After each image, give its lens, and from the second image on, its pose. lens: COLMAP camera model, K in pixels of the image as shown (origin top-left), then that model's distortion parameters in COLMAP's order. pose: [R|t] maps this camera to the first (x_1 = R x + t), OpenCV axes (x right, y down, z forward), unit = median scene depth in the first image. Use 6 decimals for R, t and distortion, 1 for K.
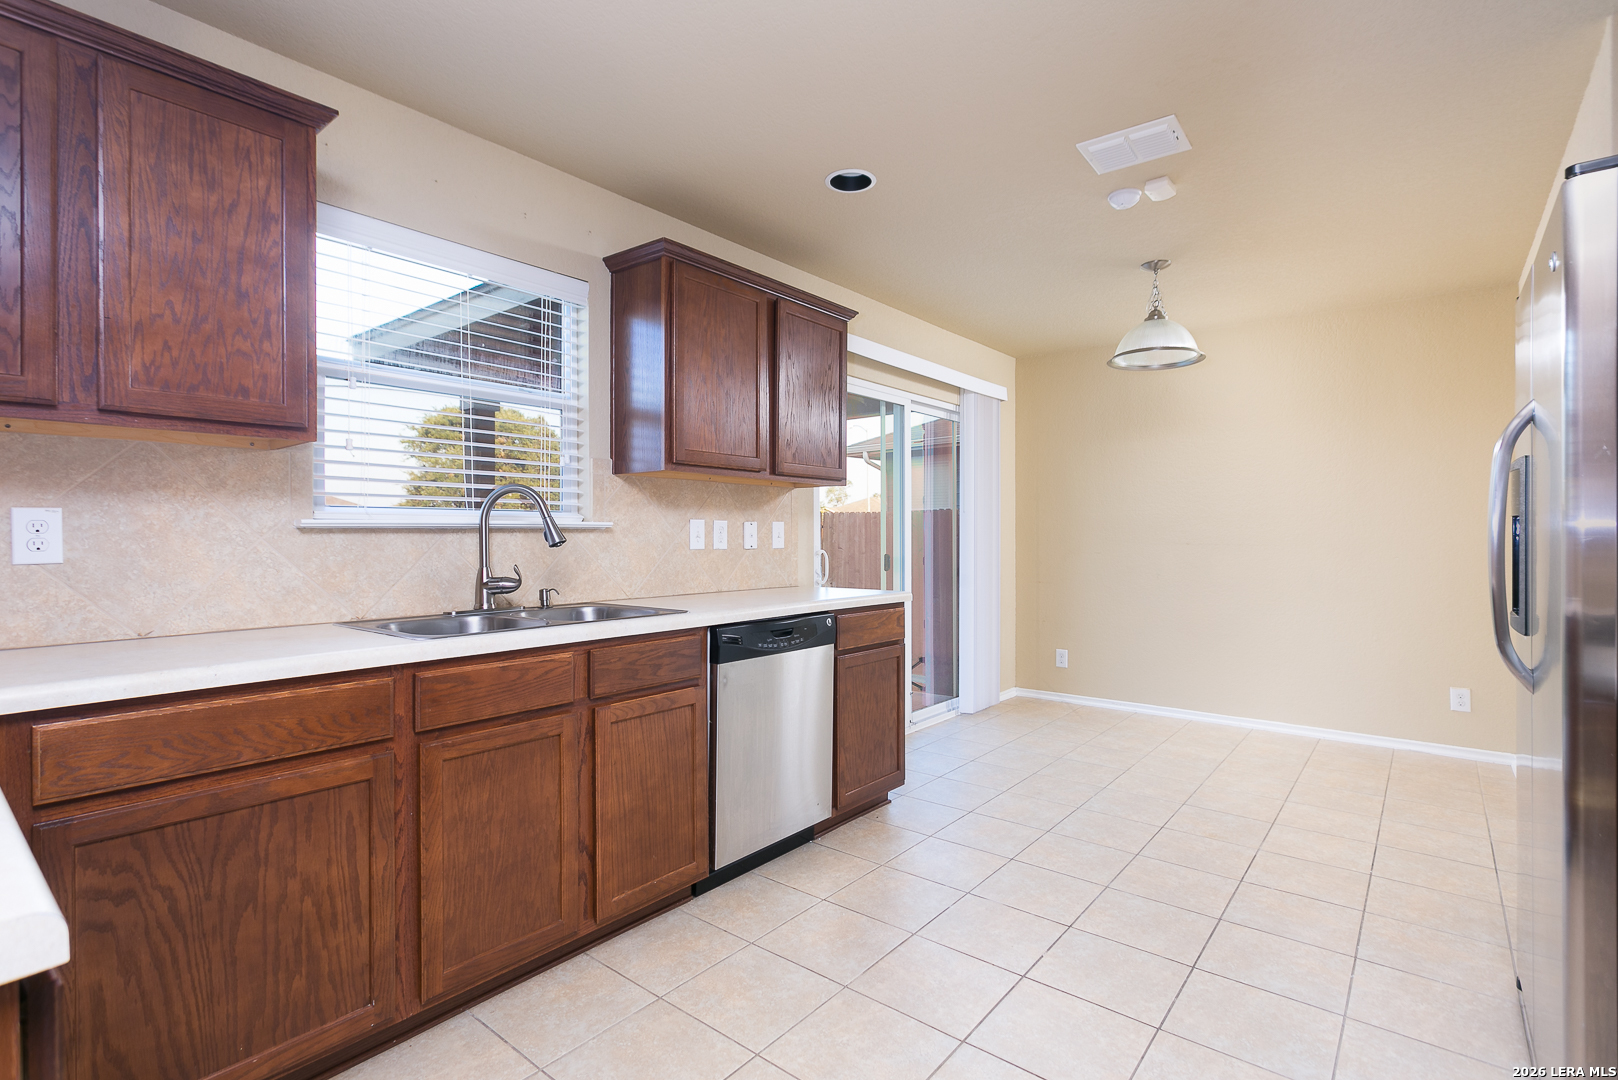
lens RADIAL K [[766.7, 0, 803.1], [0, 766.7, 540.3], [0, 0, 1]] dist [0.000964, 0.000408]
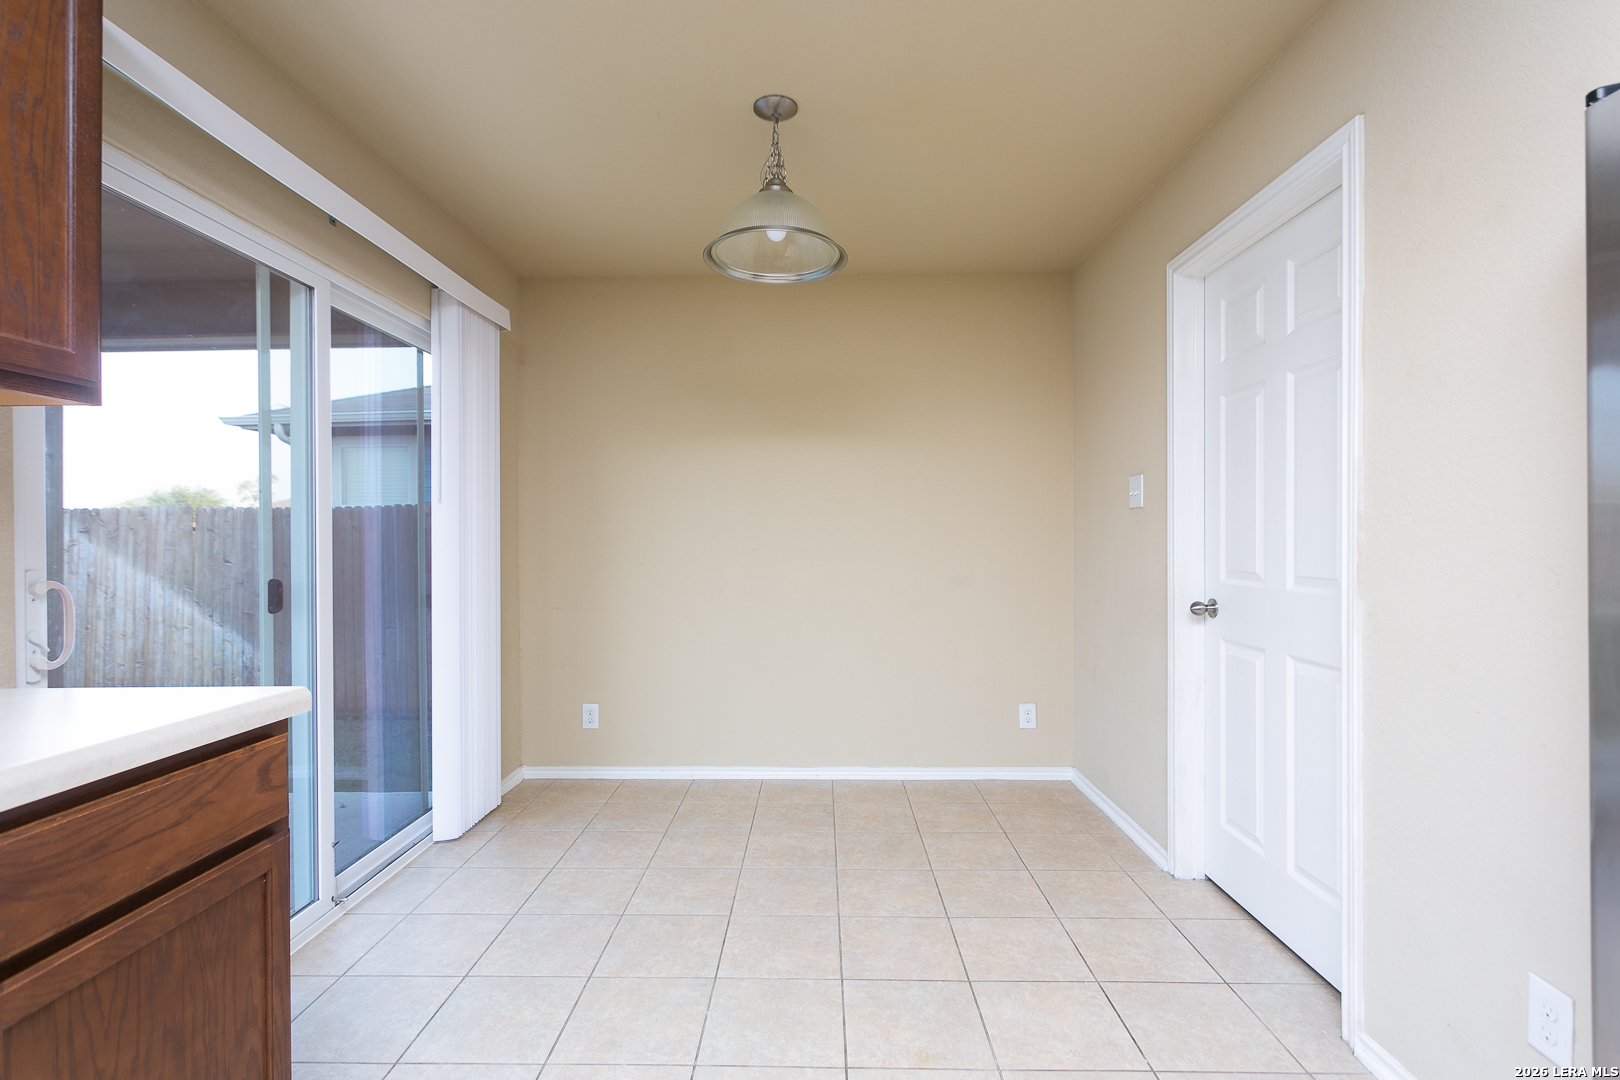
lens RADIAL K [[767.6, 0, 804.1], [0, 767.6, 540.3], [0, 0, 1]] dist [0.000964, 0.000408]
pose [[0.786566, -0.006881, 0.617467, 0.080847], [0.012071, 0.999918, -0.004233, -0.001677], [-0.617388, 0.010783, 0.786585, 0.439682]]
